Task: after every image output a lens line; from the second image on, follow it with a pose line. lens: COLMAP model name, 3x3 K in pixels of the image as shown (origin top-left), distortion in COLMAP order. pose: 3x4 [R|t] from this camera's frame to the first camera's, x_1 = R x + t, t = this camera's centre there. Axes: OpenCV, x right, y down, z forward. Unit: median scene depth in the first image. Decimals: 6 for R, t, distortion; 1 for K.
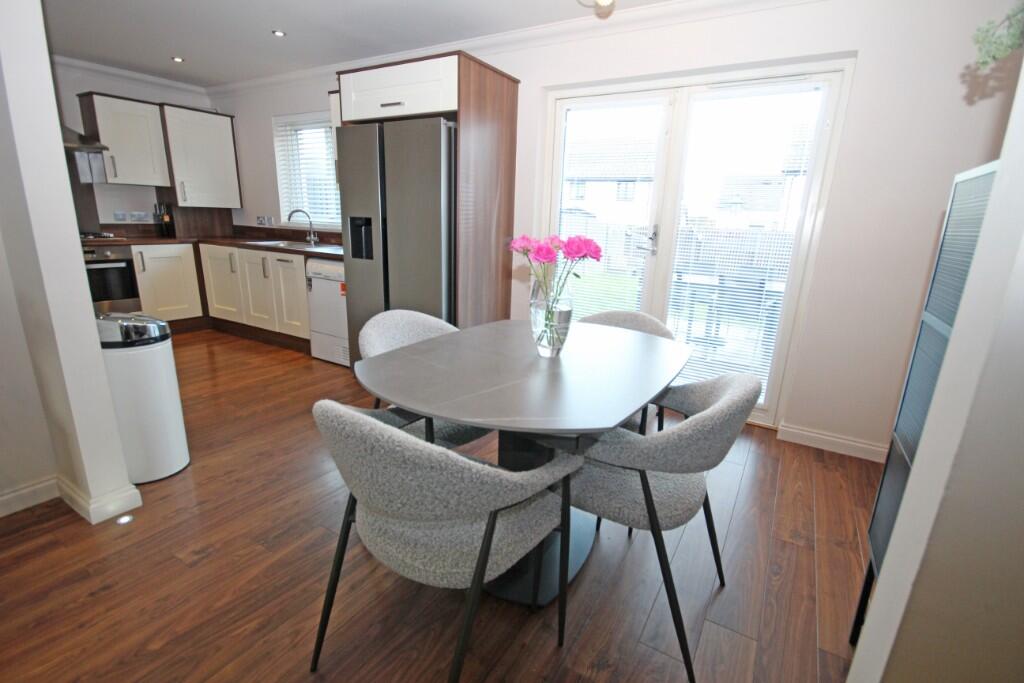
lens RADIAL K [[469.7, 0, 520.1], [0, 469.7, 345.3], [0, 0, 1]] dist [0.000941, -0.000639]
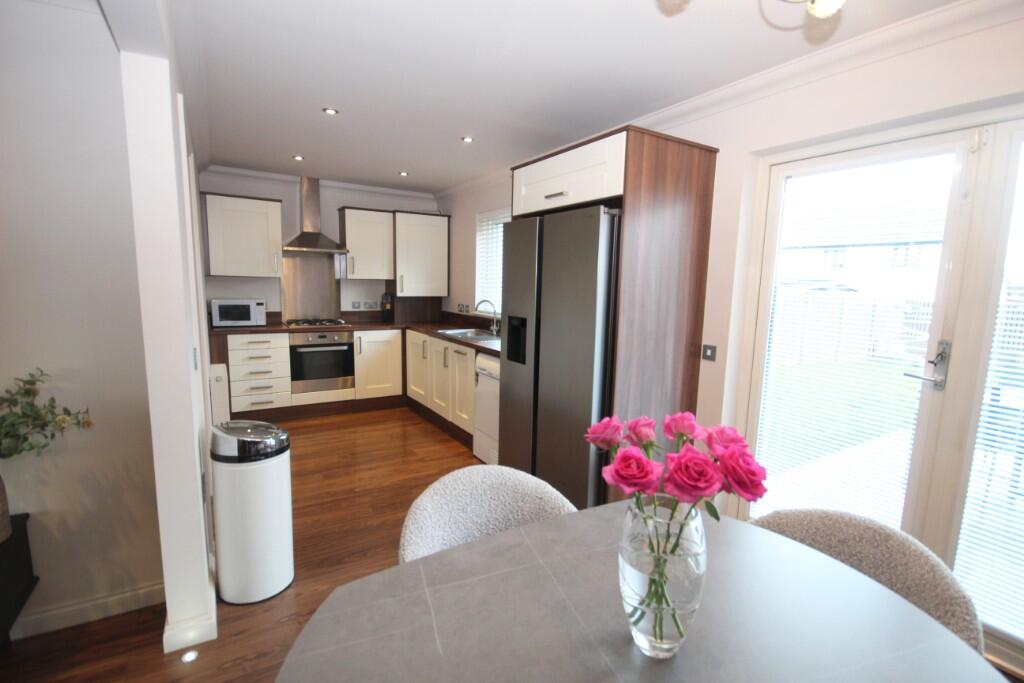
lens RADIAL K [[472.9, 0, 517.4], [0, 472.9, 345.9], [0, 0, 1]] dist [-0.004672, -0.000796]
pose [[0.888070, 0.046669, -0.457333, 0.060136], [-0.111788, 0.986895, -0.116366, -0.088886], [0.445910, 0.154465, 0.881649, 0.166579]]
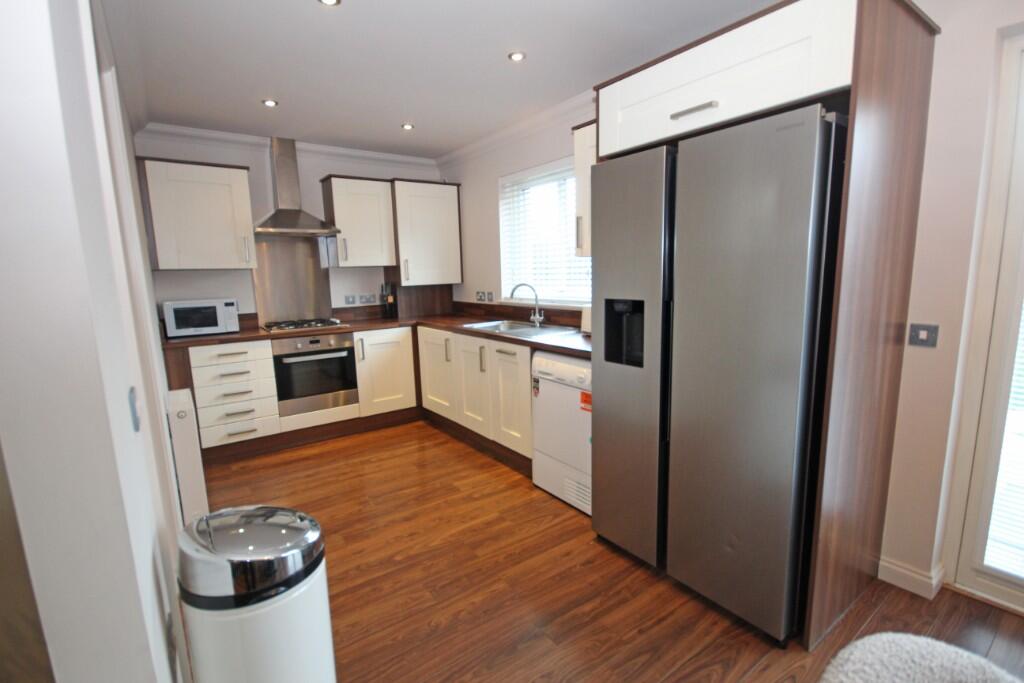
lens RADIAL K [[472.9, 0, 517.4], [0, 472.9, 345.9], [0, 0, 1]] dist [-0.004672, -0.000796]
pose [[0.915843, 0.002677, -0.401528, -0.171441], [-0.045775, 0.994155, -0.097779, -0.113371], [0.398919, 0.107930, 0.910612, 0.300131]]
